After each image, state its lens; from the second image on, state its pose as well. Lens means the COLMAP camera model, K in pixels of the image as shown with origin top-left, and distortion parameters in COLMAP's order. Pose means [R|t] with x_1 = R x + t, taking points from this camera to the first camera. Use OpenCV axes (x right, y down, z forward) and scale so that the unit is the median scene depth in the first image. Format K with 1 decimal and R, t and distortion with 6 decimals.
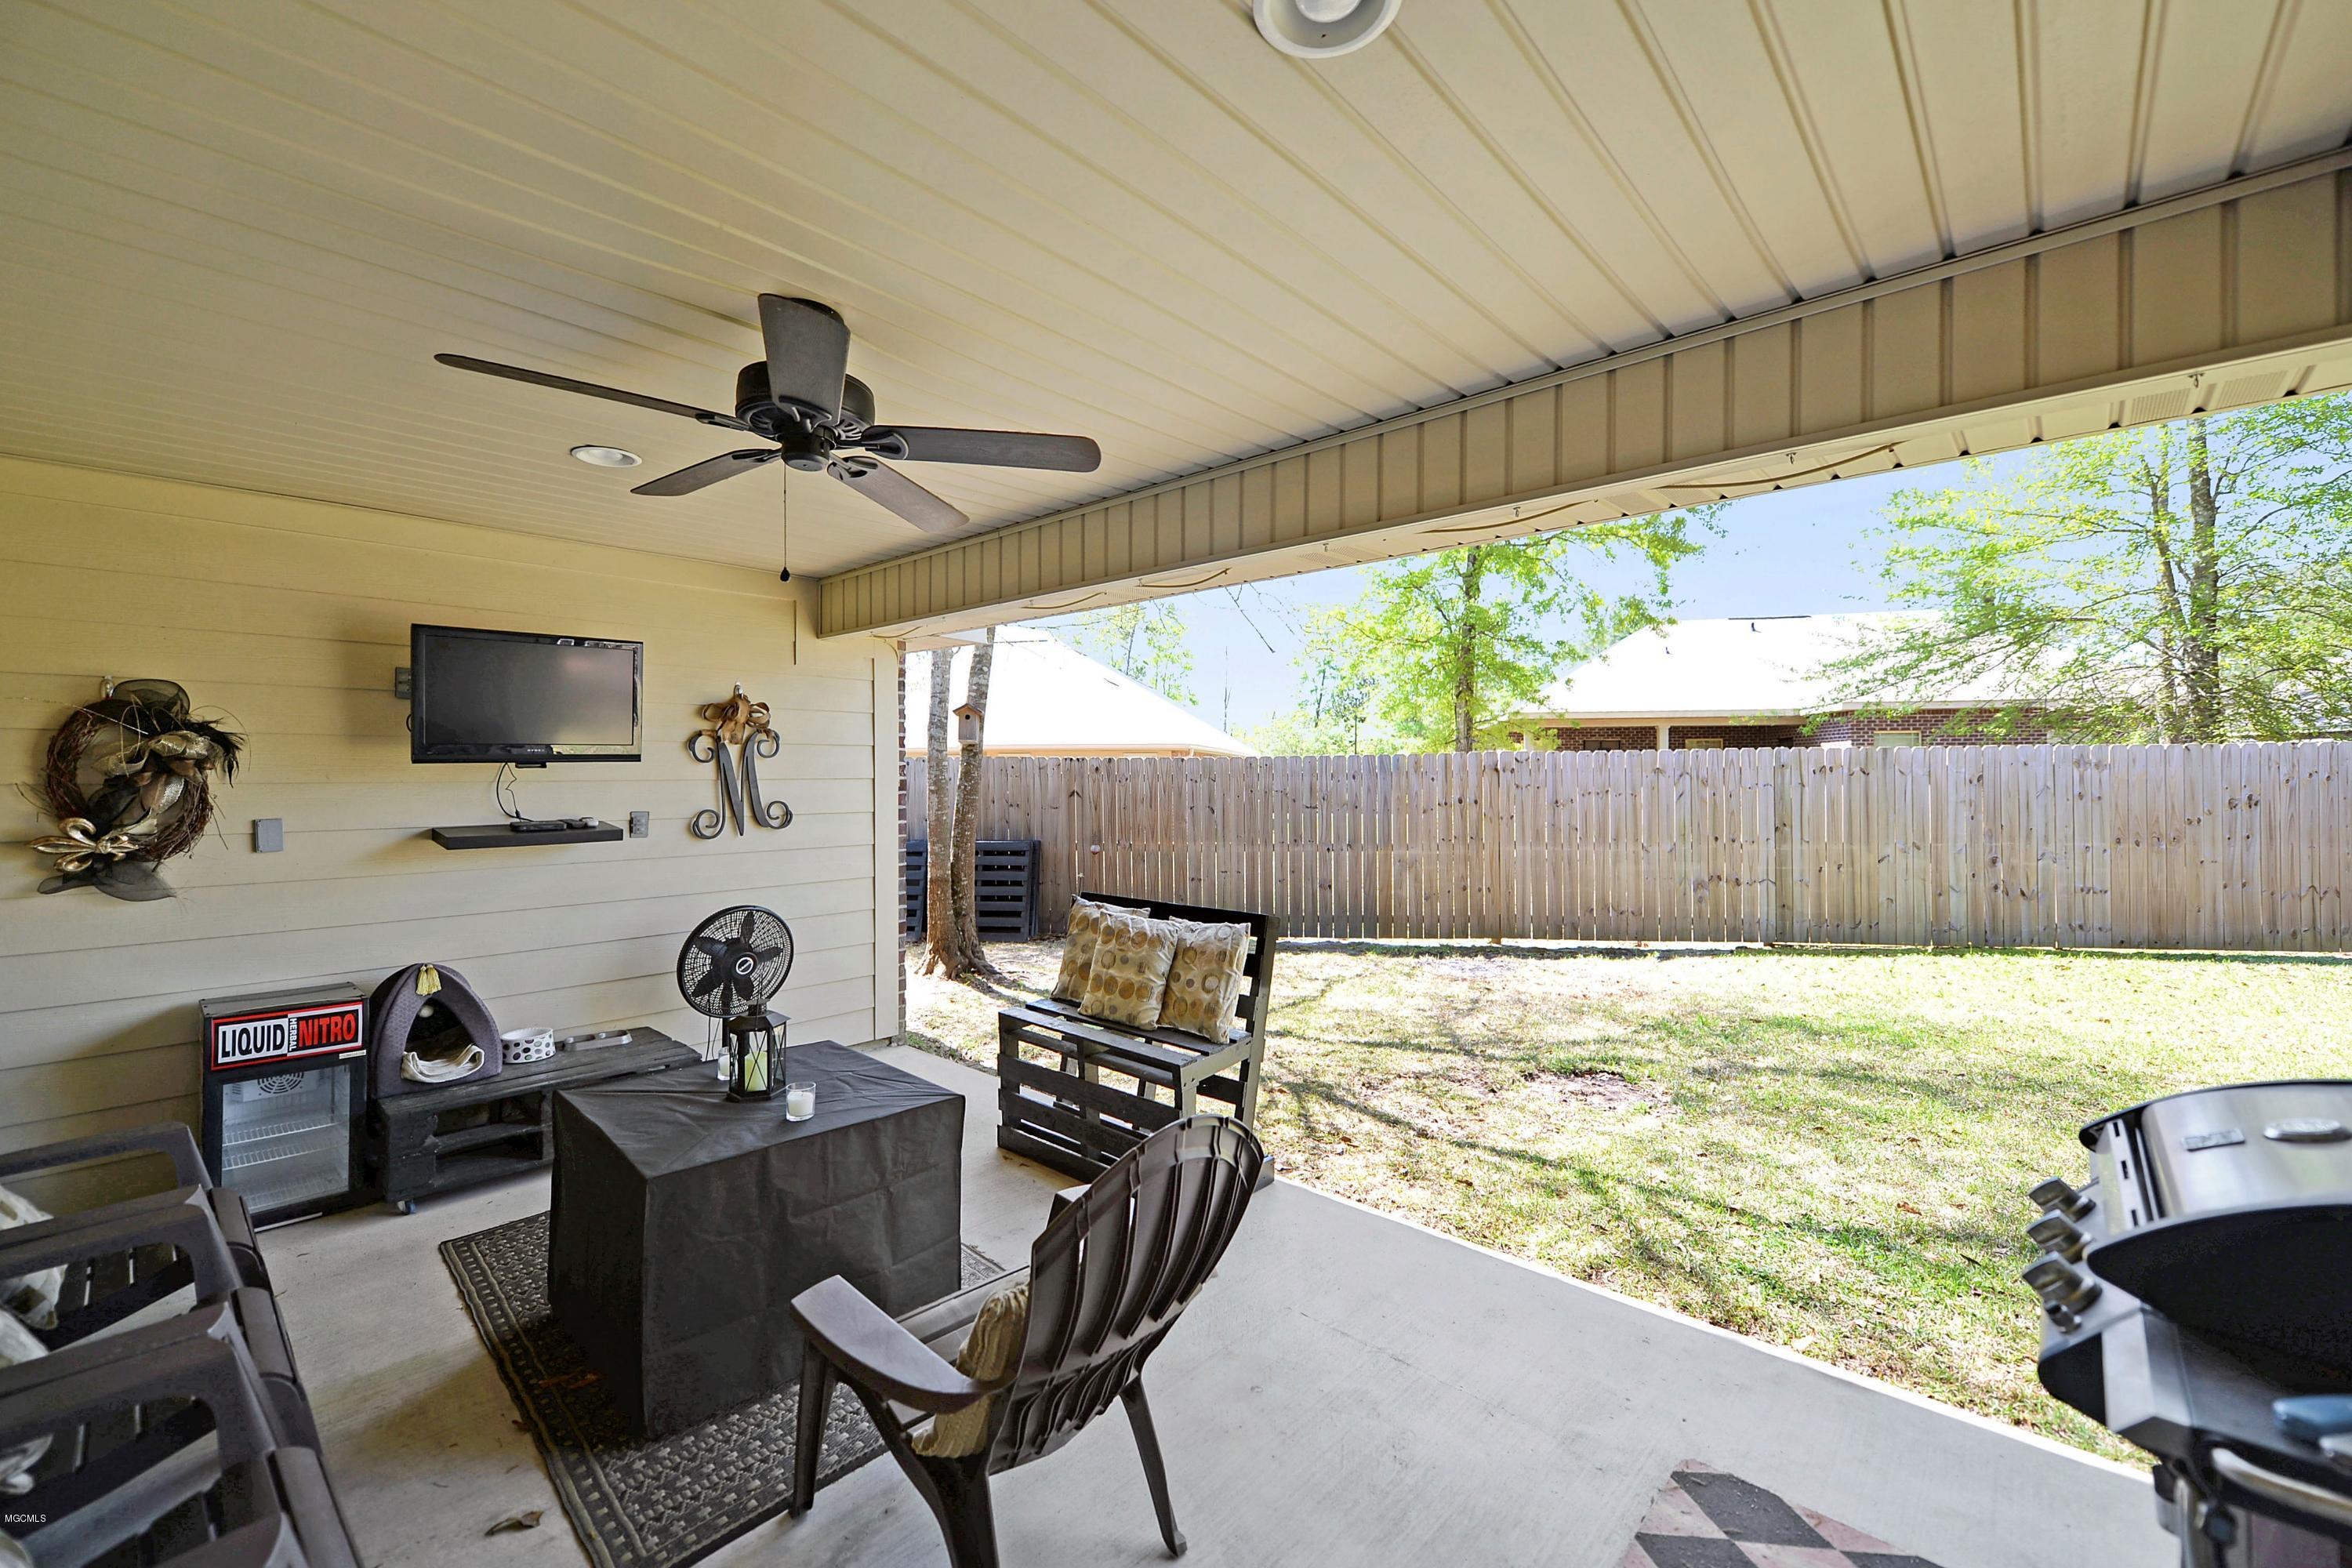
lens RADIAL K [[973.1, 0, 1176.0], [0, 973.1, 784.0], [0, 0, 1]] dist [-0.001054, -0.000156]
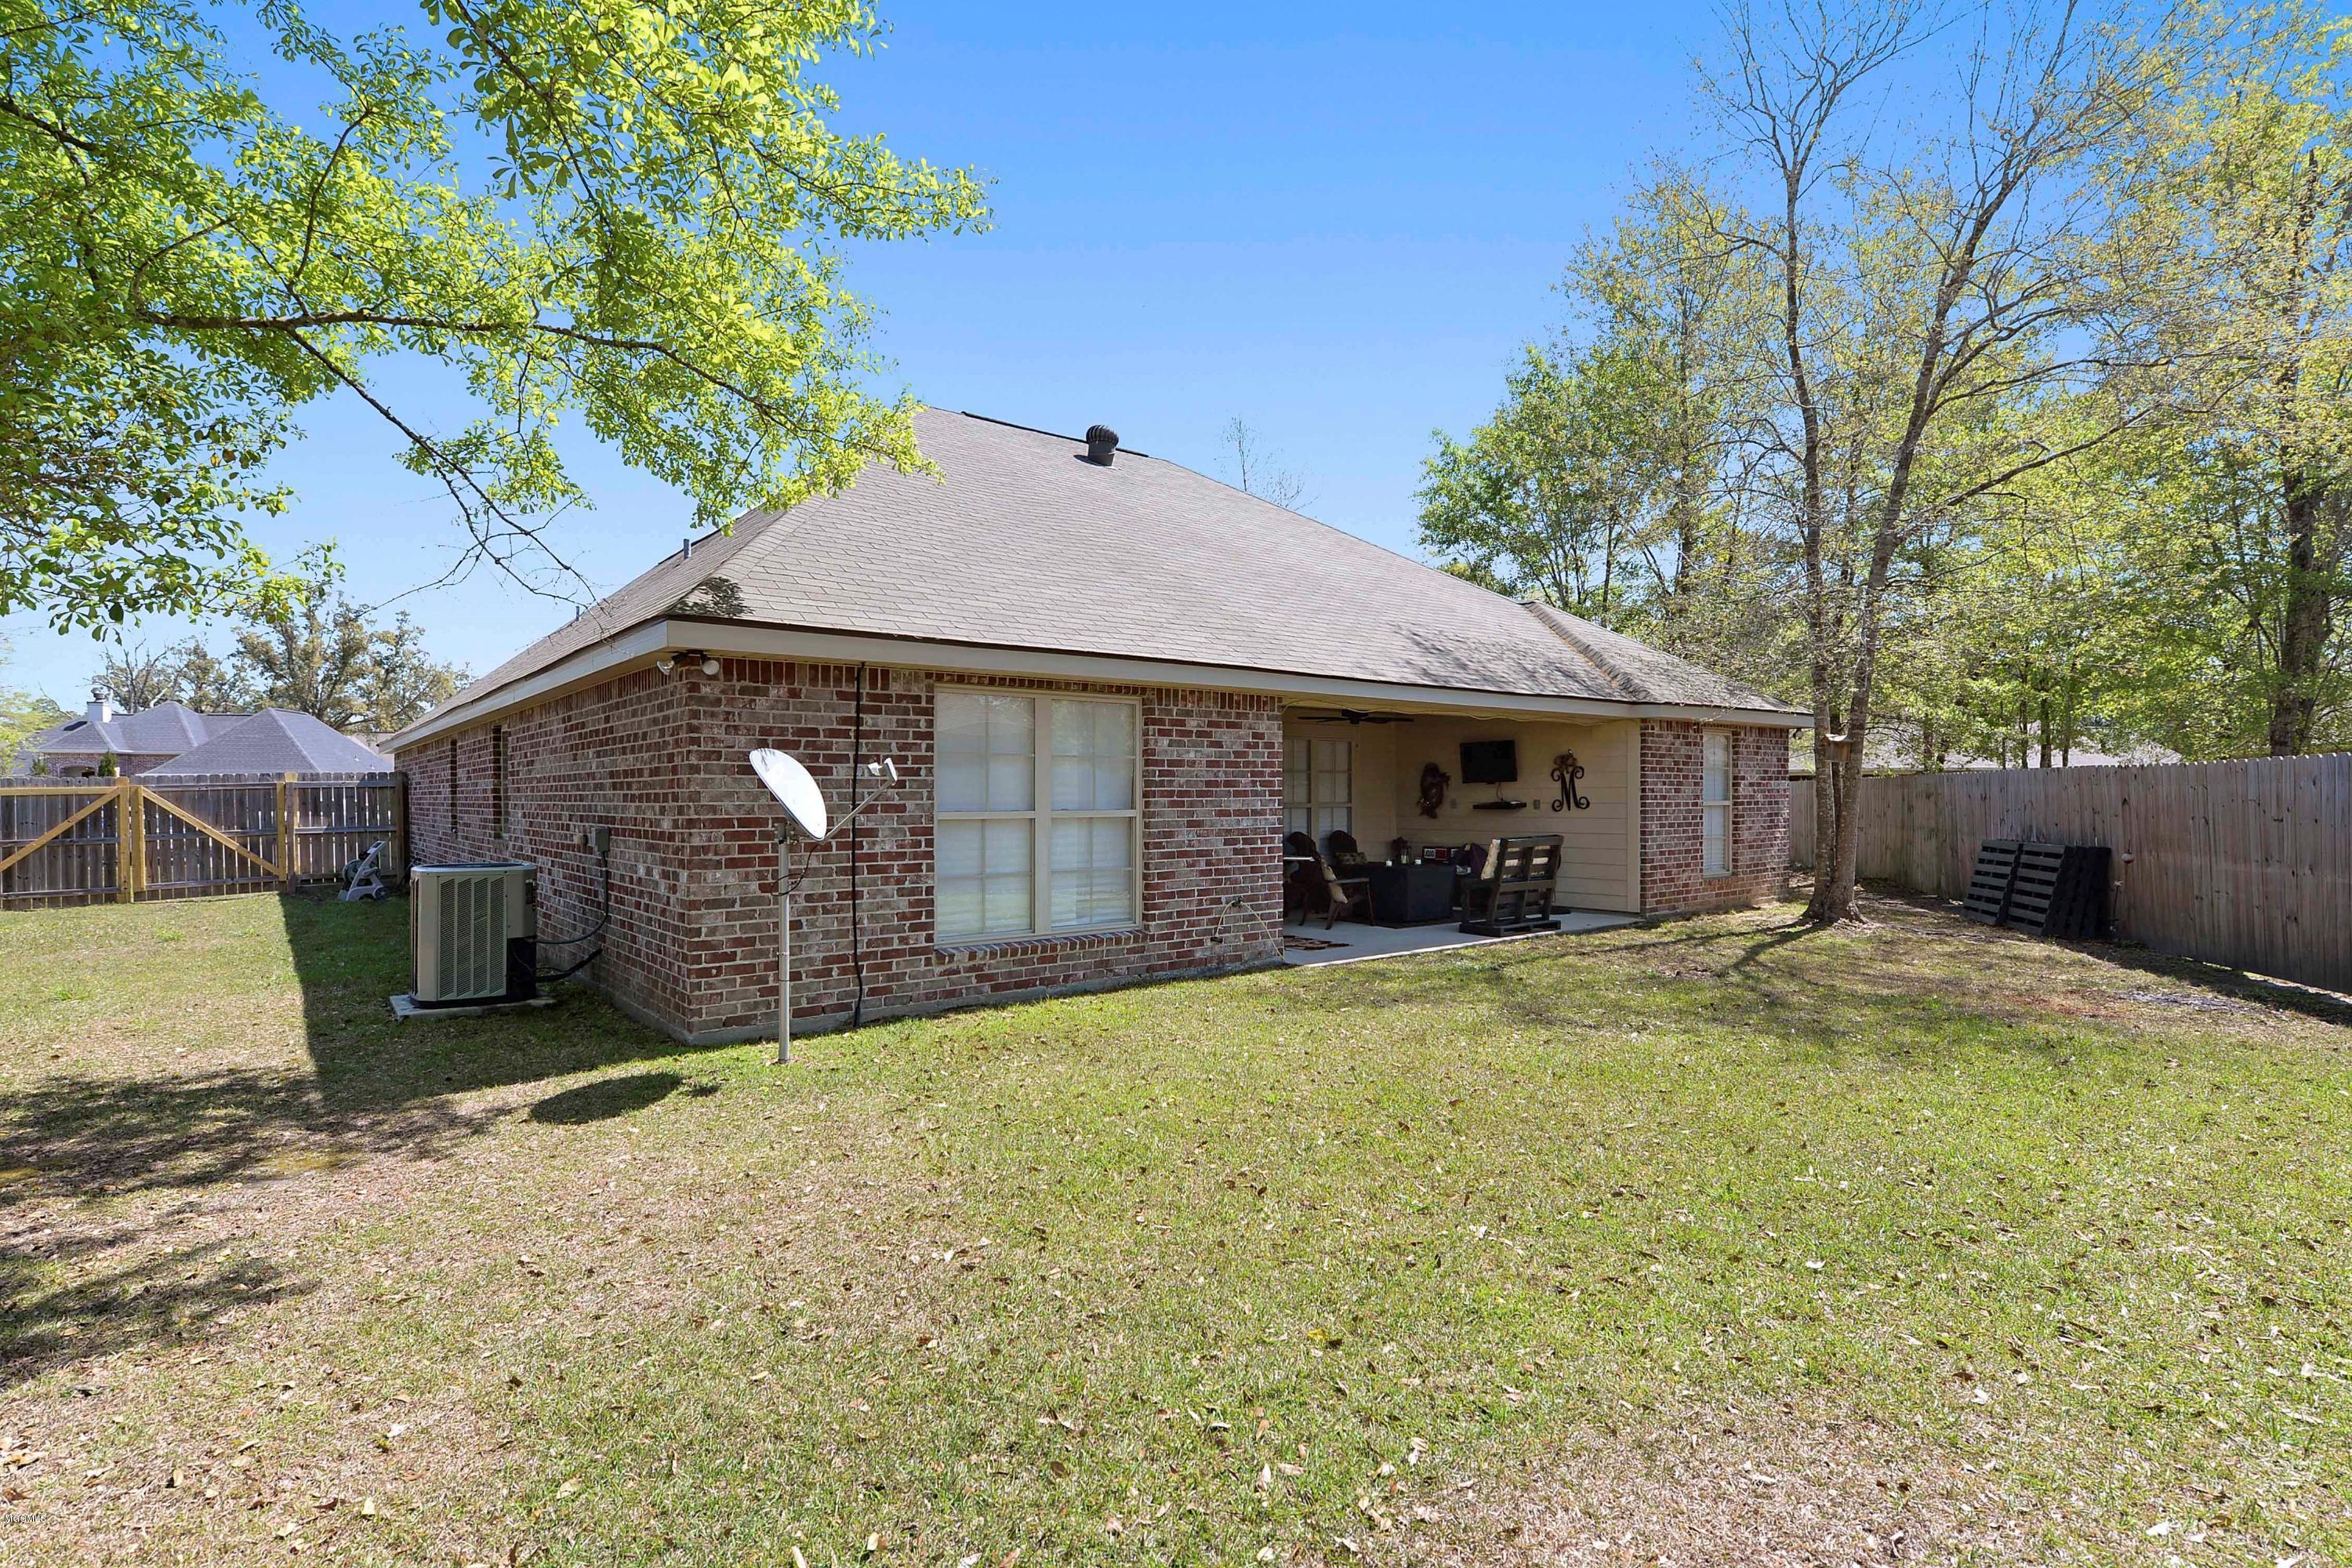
lens RADIAL K [[1117.7, 0, 1176.0], [0, 1117.7, 784.0], [0, 0, 1]] dist [0.002086, 0.000099]
pose [[-0.161539, -0.015328, -0.986747, 2.996112], [-0.011782, 0.999838, -0.013603, 0.043109], [0.986796, 0.009428, -0.161693, 0.572542]]
